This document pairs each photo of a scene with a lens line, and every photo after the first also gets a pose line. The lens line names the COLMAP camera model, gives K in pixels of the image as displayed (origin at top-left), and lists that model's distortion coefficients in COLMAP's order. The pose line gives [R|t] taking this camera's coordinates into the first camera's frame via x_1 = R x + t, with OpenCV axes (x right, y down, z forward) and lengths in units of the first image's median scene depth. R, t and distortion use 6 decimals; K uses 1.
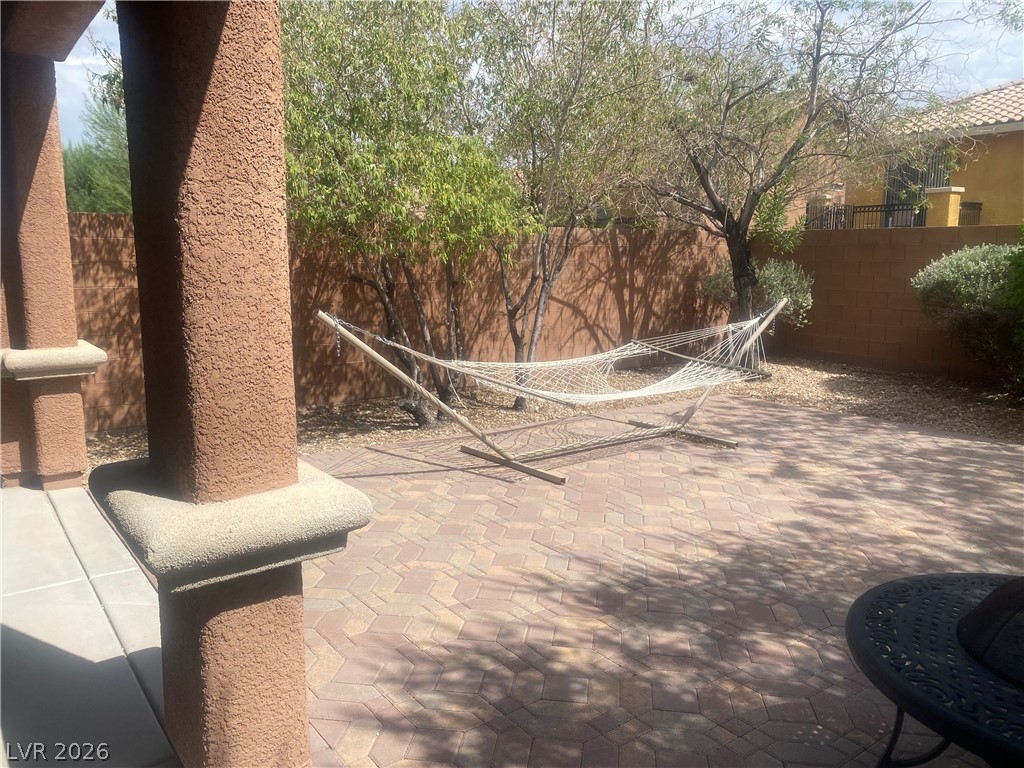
lens RADIAL K [[776.3, 0, 516.5], [0, 776.3, 372.2], [0, 0, 1]] dist [0.047275, -0.061146]
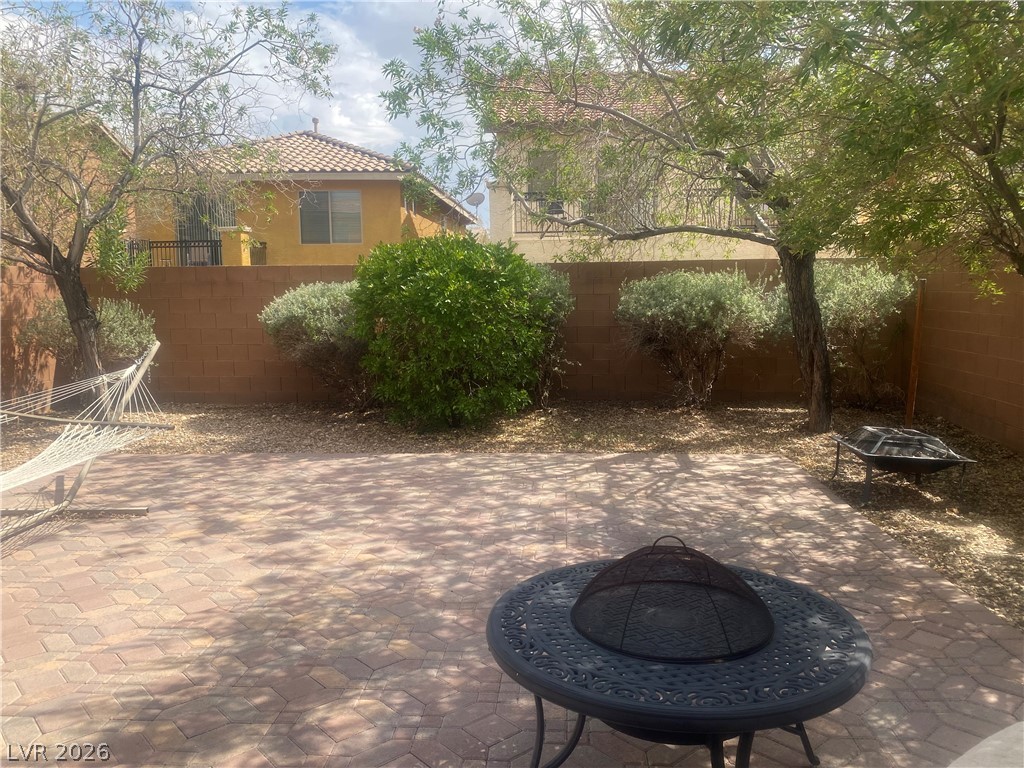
lens RADIAL K [[776.3, 0, 507.7], [0, 776.3, 381.4], [0, 0, 1]] dist [0.047275, -0.061146]
pose [[0.653374, -0.103645, 0.749907, -0.089271], [0.126118, 0.991643, 0.027172, -0.021881], [-0.746456, 0.076823, 0.660985, 0.082779]]
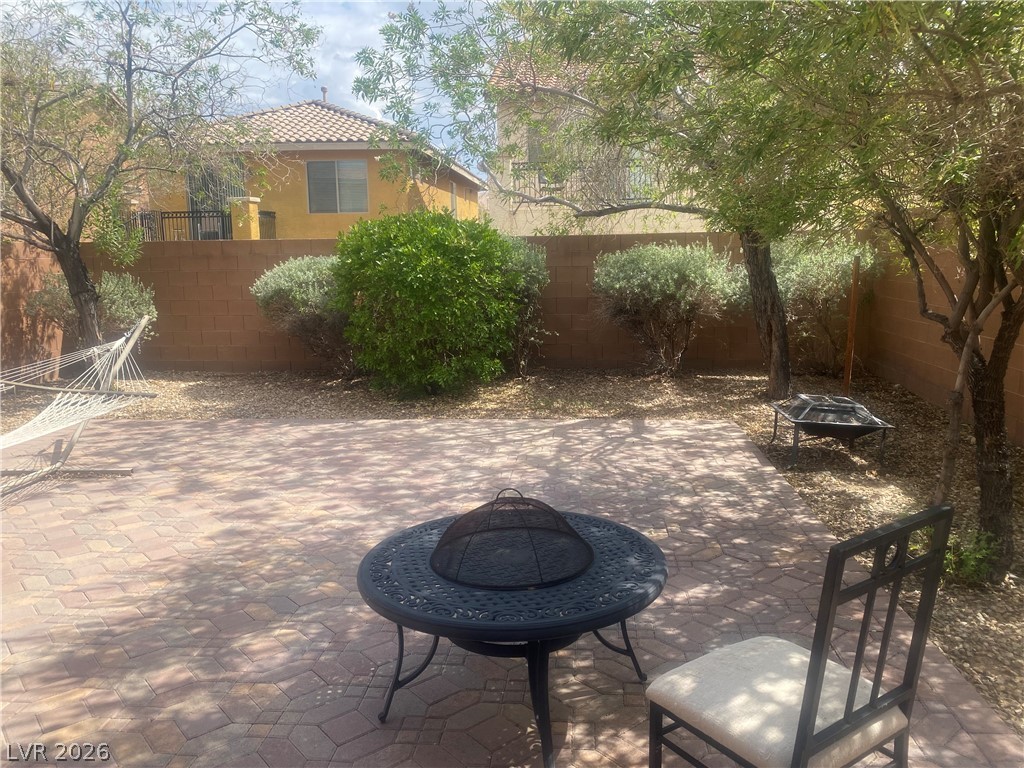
lens RADIAL K [[776.3, 0, 514.1], [0, 776.3, 375.2], [0, 0, 1]] dist [0.047275, -0.061146]
pose [[0.669503, -0.131656, 0.731049, -0.084498], [0.128259, 0.989875, 0.060808, -0.020836], [-0.731652, 0.053052, 0.679610, -0.016924]]
